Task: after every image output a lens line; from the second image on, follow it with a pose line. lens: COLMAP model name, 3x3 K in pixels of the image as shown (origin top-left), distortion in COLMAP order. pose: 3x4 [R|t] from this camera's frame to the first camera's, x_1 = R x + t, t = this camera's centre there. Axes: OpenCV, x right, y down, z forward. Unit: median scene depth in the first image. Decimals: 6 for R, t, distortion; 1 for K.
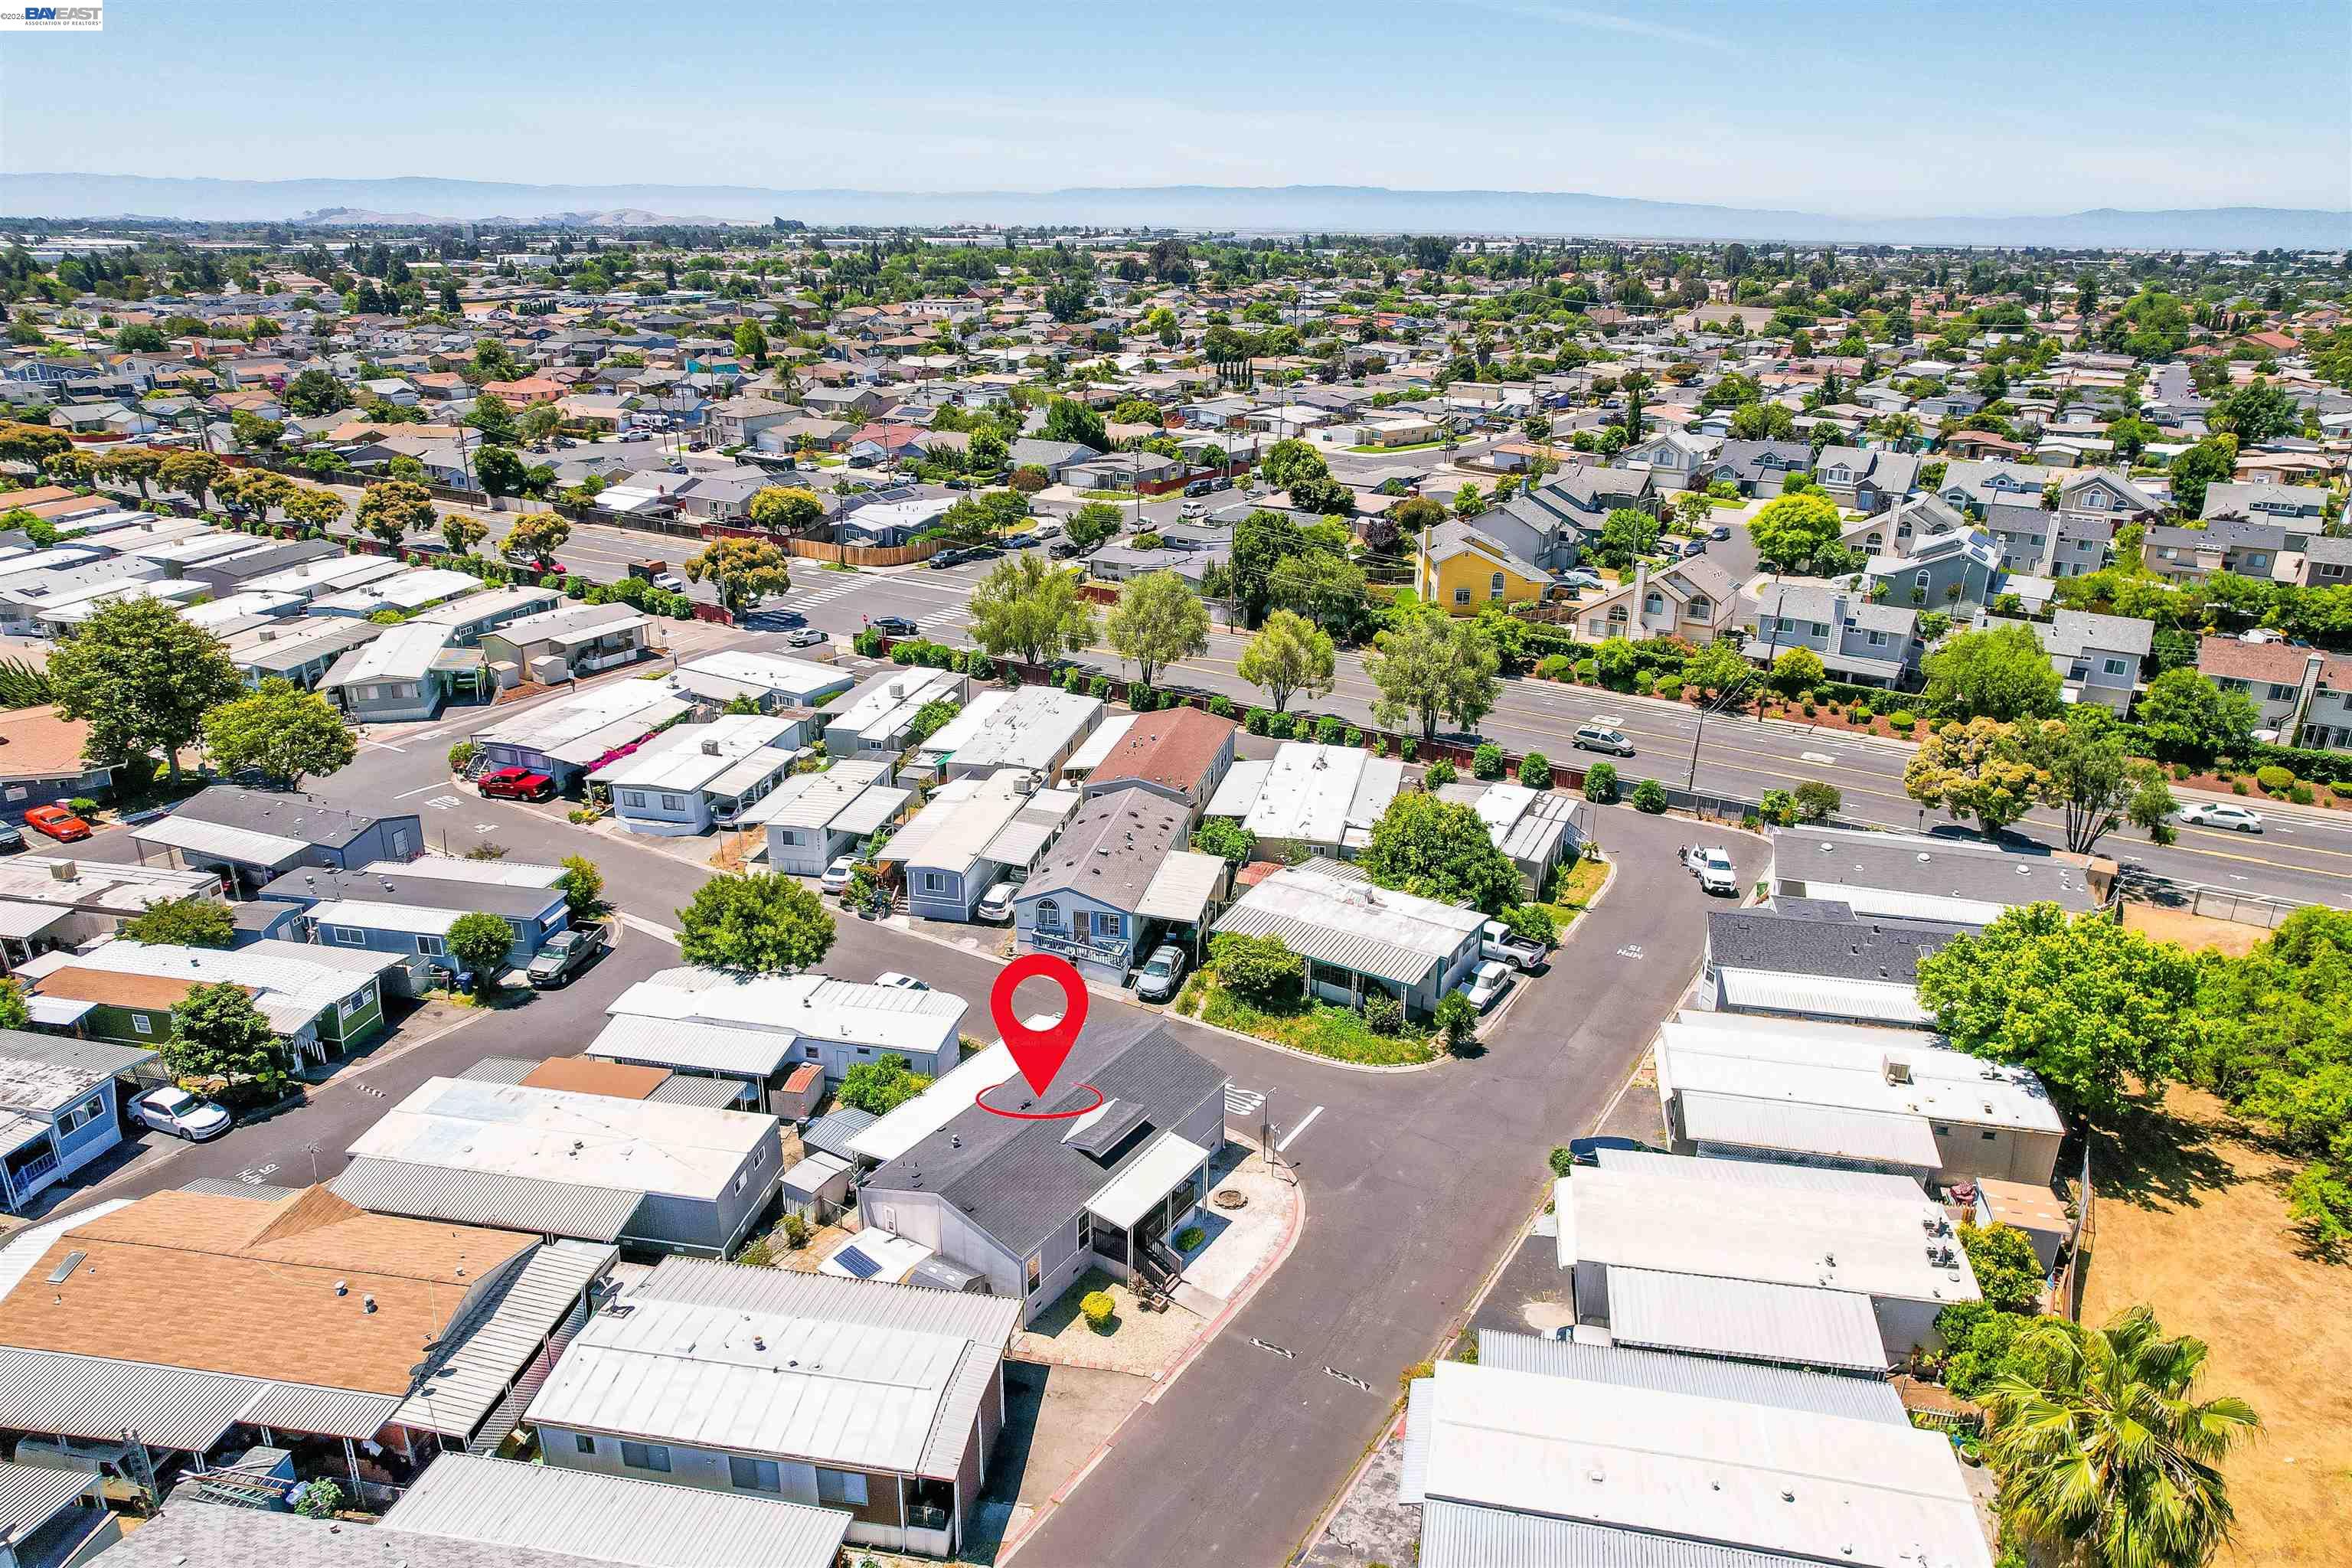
lens RADIAL K [[1509.7, 0, 1185.8], [0, 1509.7, 818.0], [0, 0, 1]] dist [-0.085188, 0.069260]
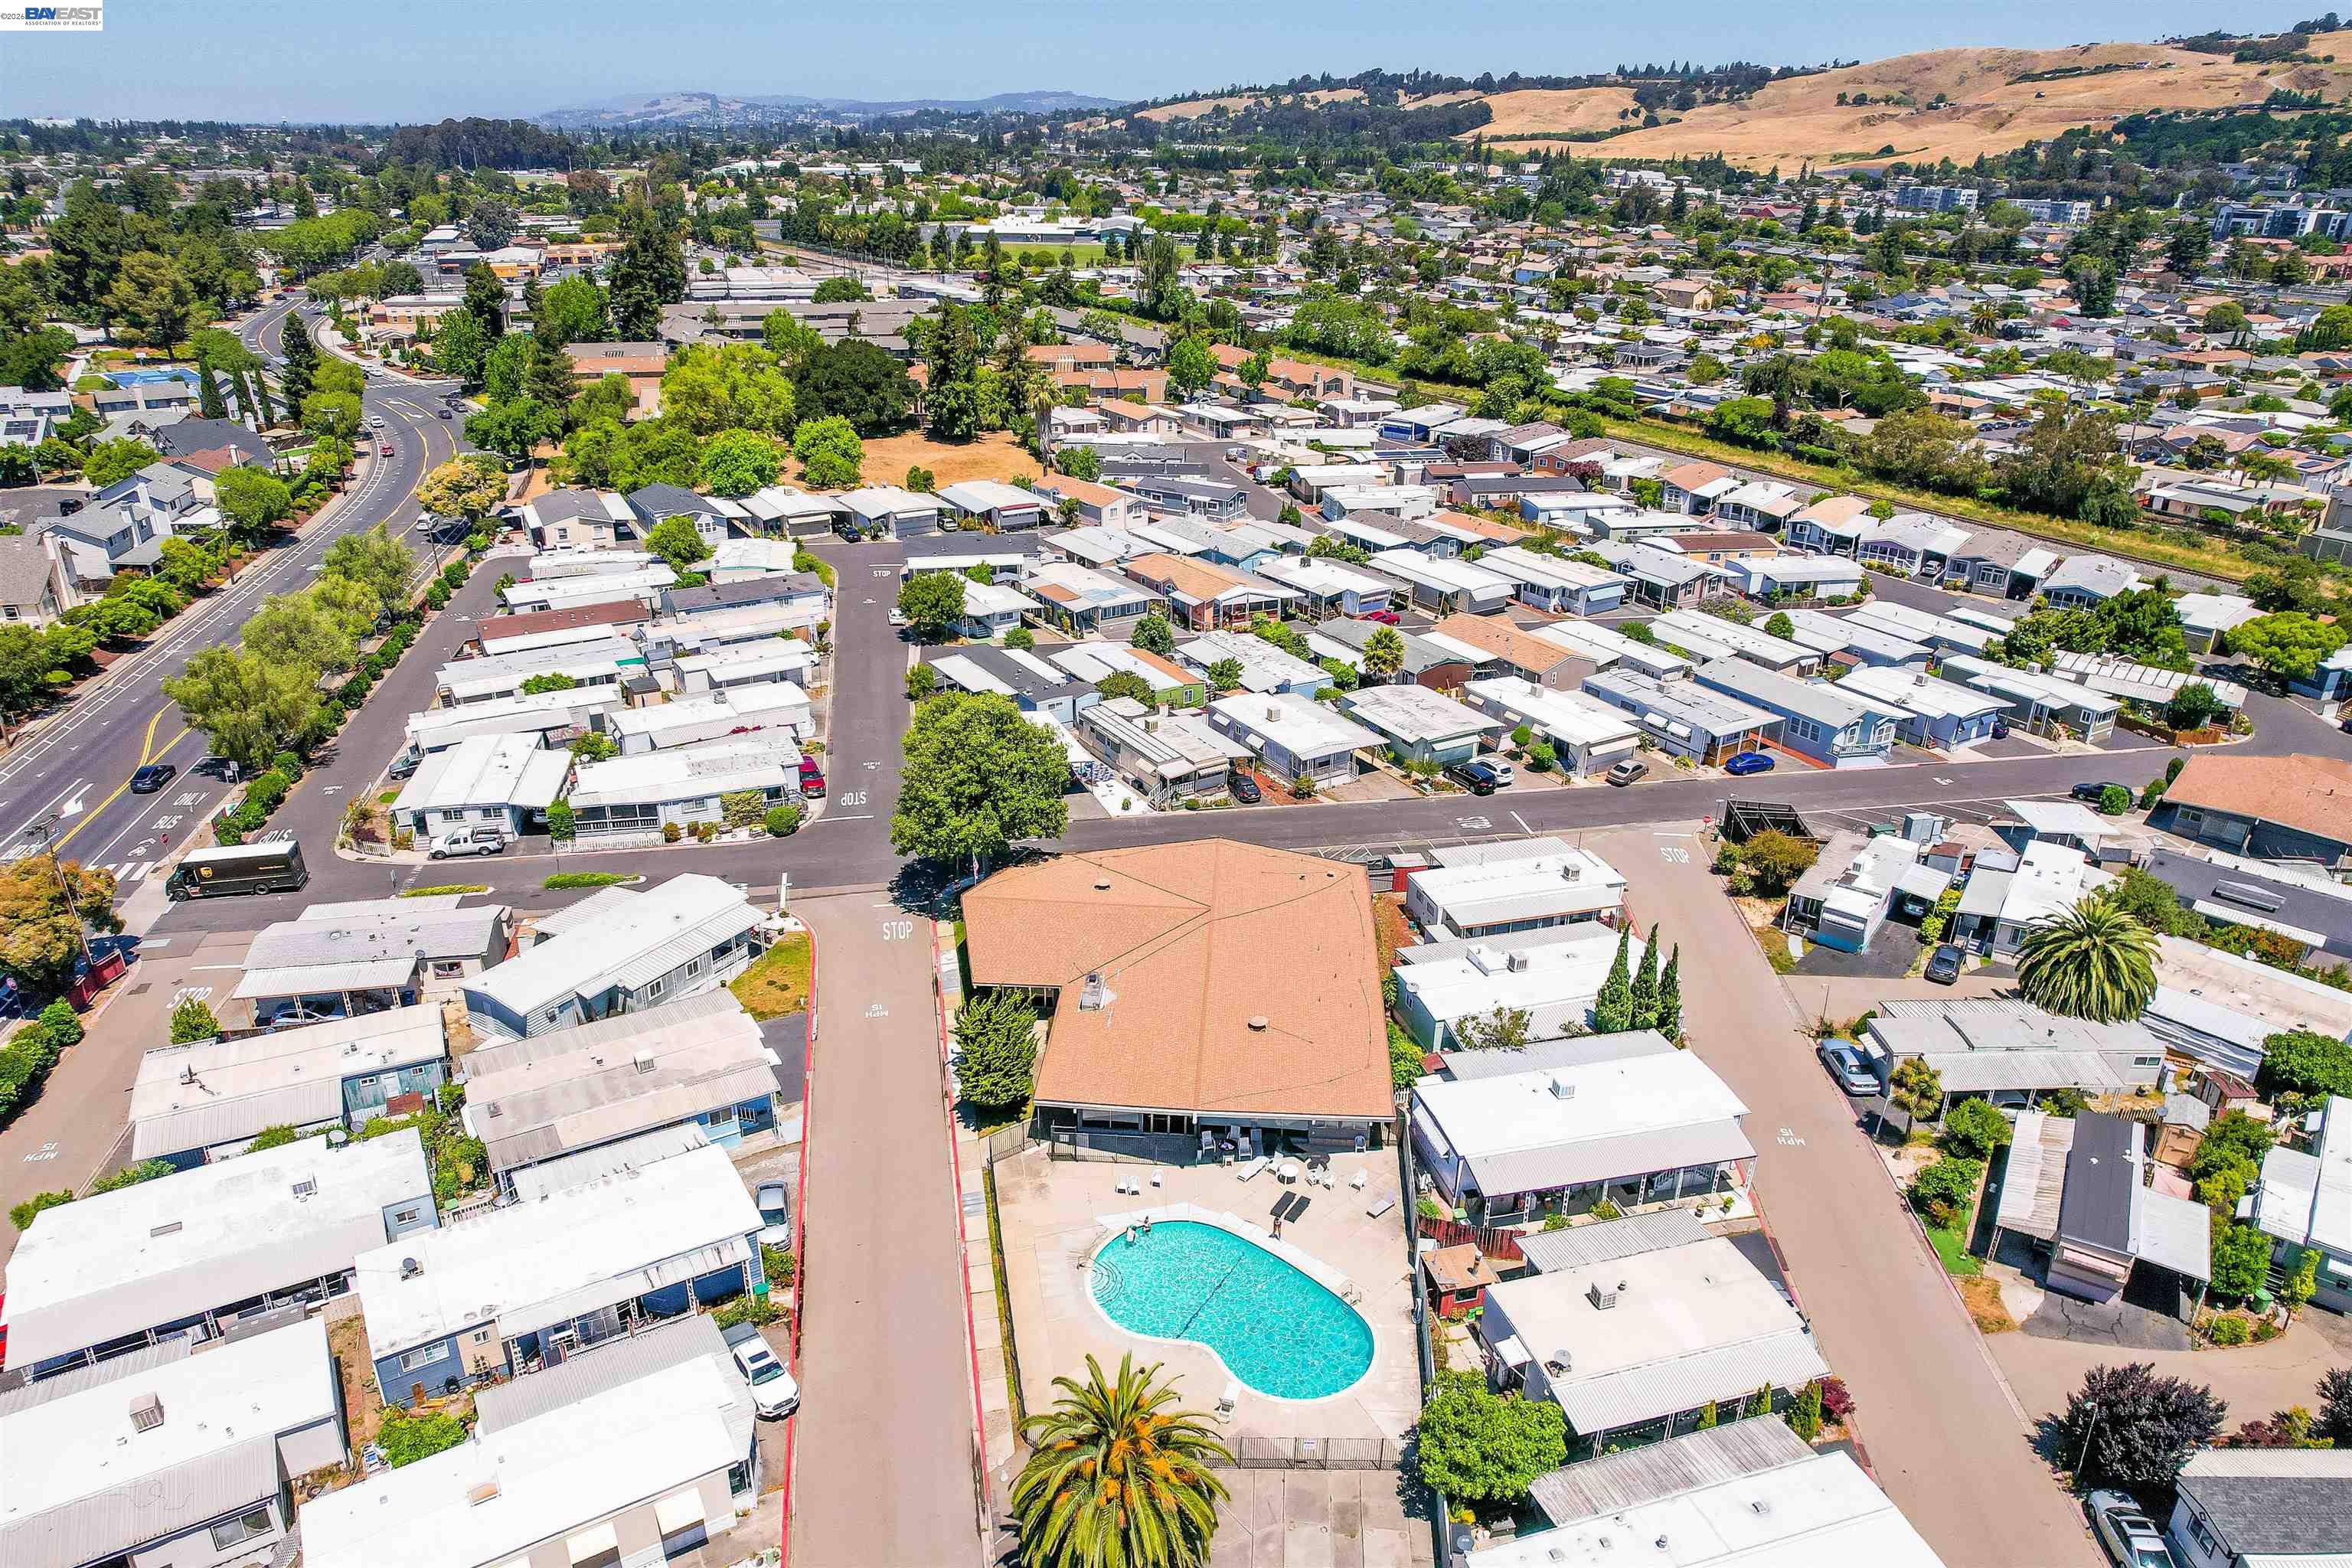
lens RADIAL K [[1509.7, 0, 1185.8], [0, 1509.7, 818.0], [0, 0, 1]] dist [-0.085188, 0.069260]
pose [[-0.695354, -0.315717, 0.645605, -2.034381], [0.247722, 0.737984, 0.627704, -0.941793], [-0.674624, 0.596407, -0.434950, 1.899022]]
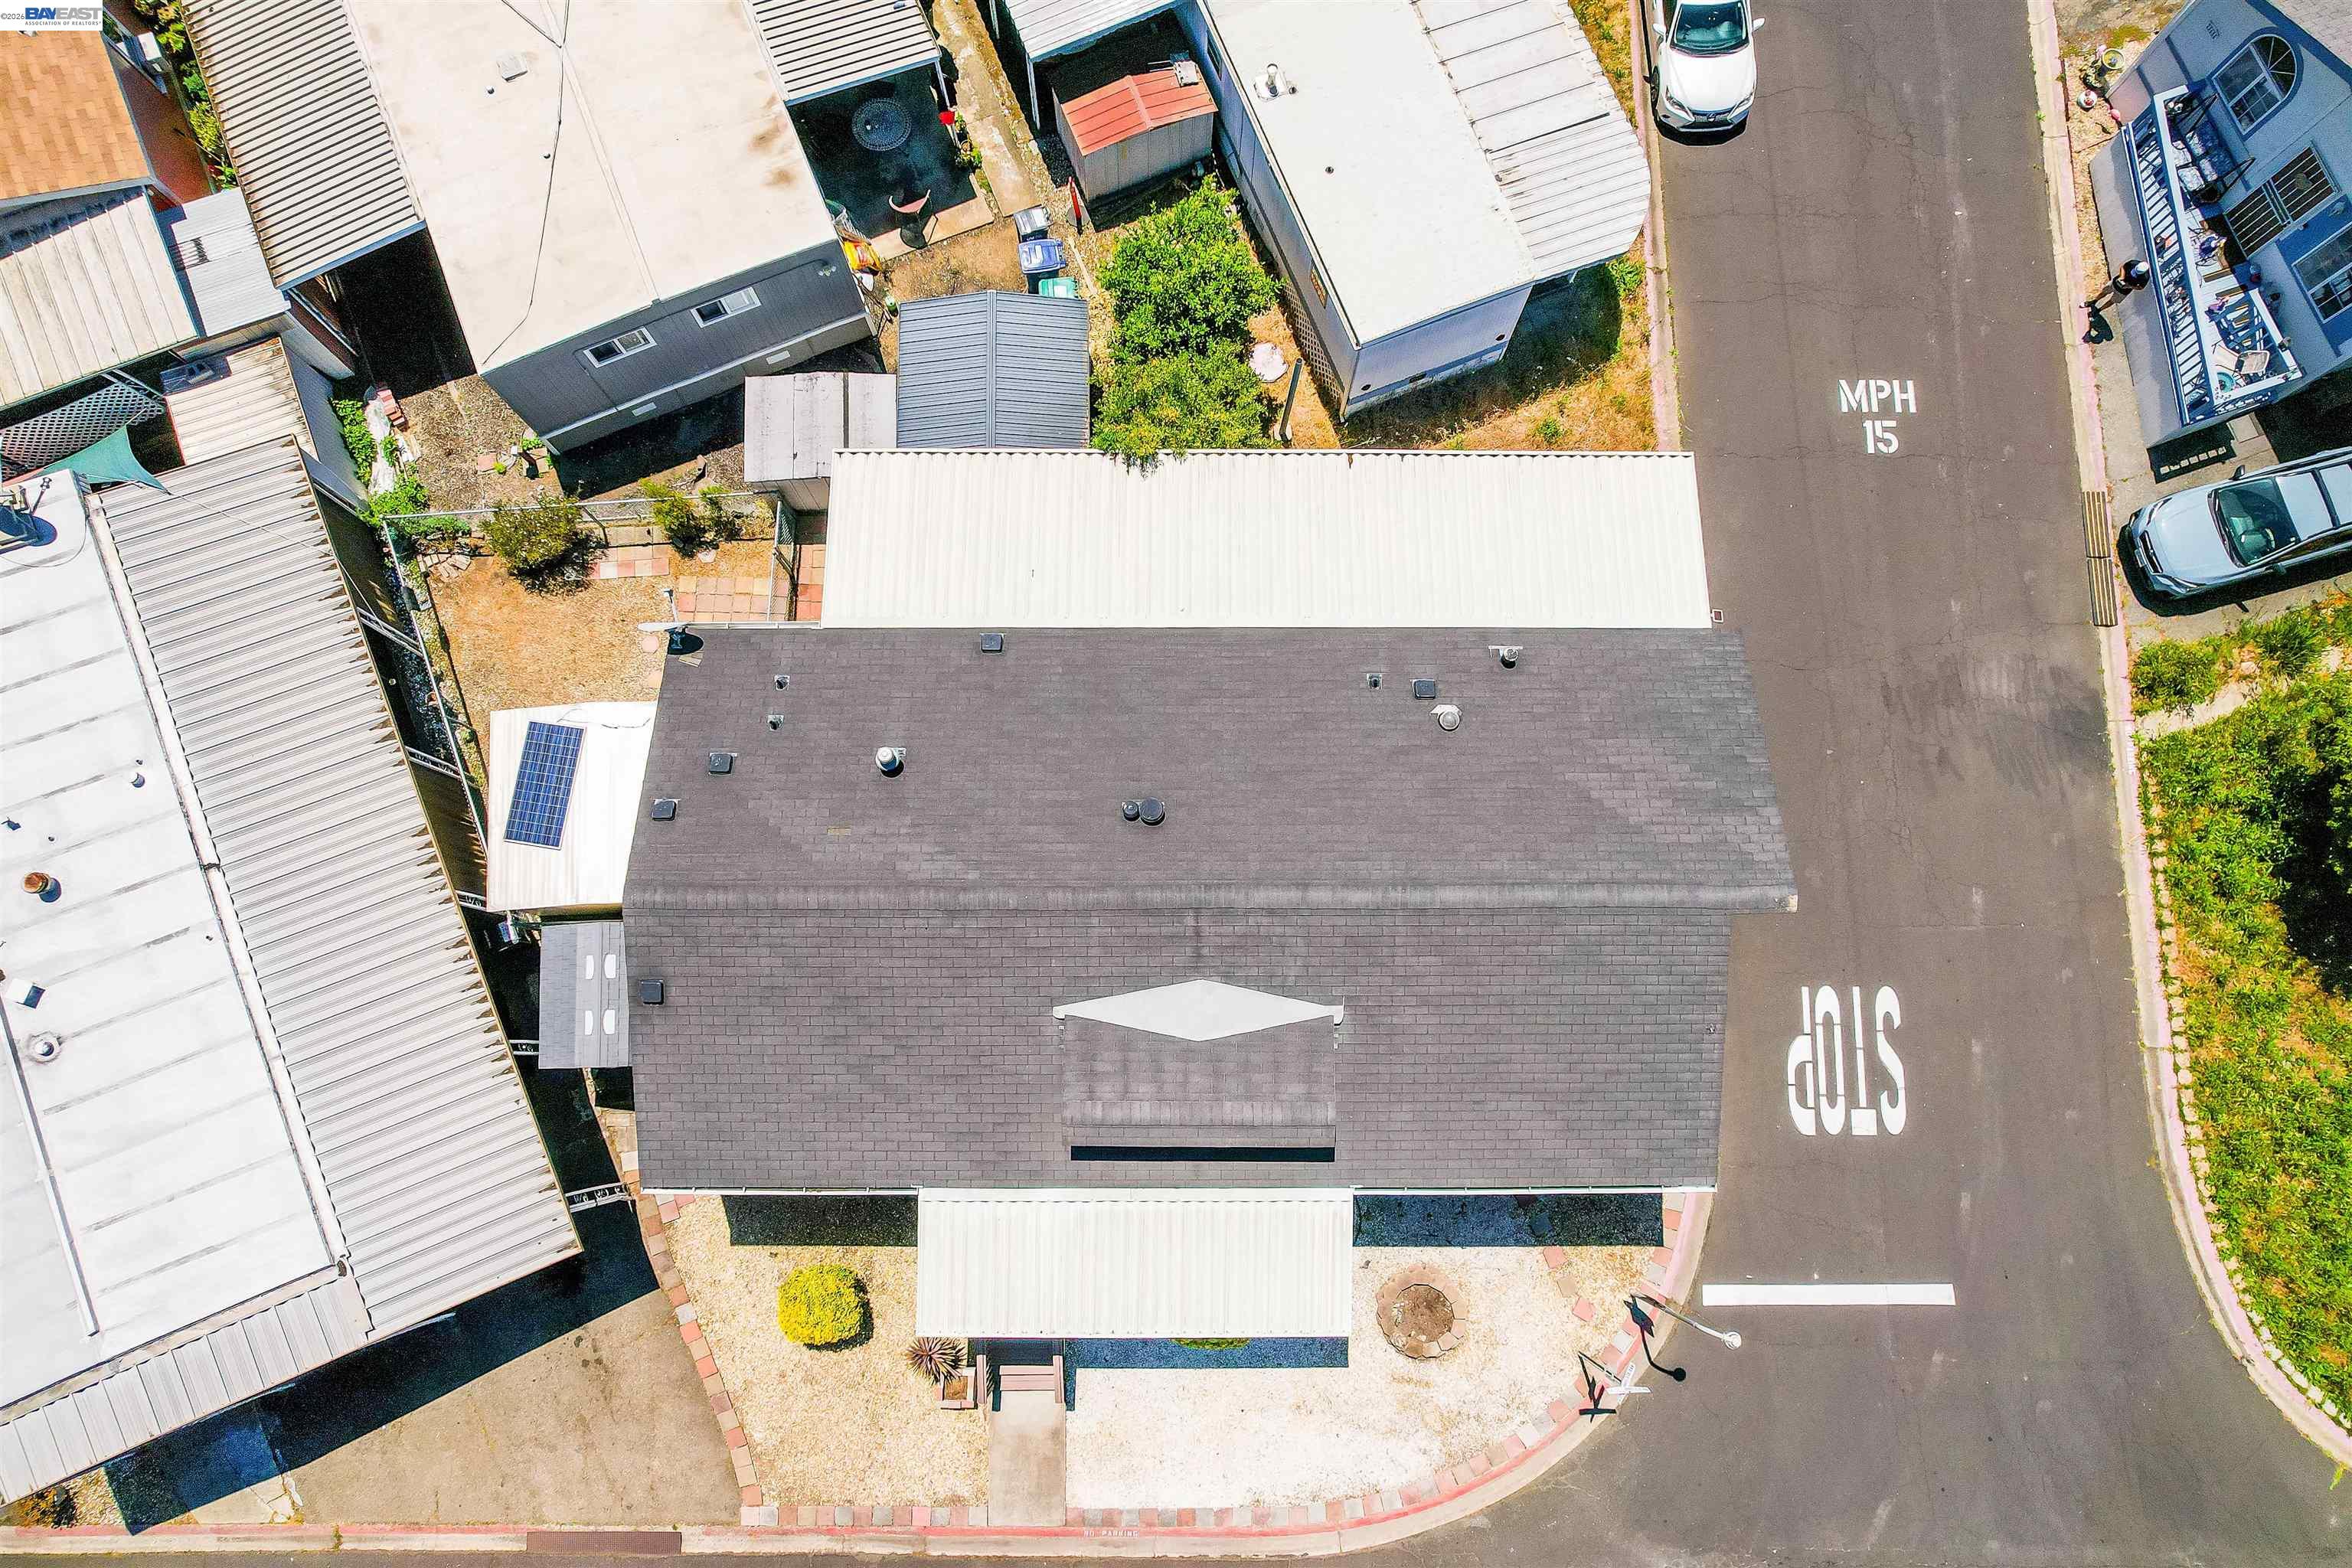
lens RADIAL K [[1509.7, 0, 1185.8], [0, 1509.7, 818.0], [0, 0, 1]] dist [-0.085188, 0.069260]
pose [[0.528918, 0.831342, -0.170635, -0.034529], [-0.303712, 0.373162, 0.876647, -0.085337], [0.792468, -0.411850, 0.449860, 0.700099]]
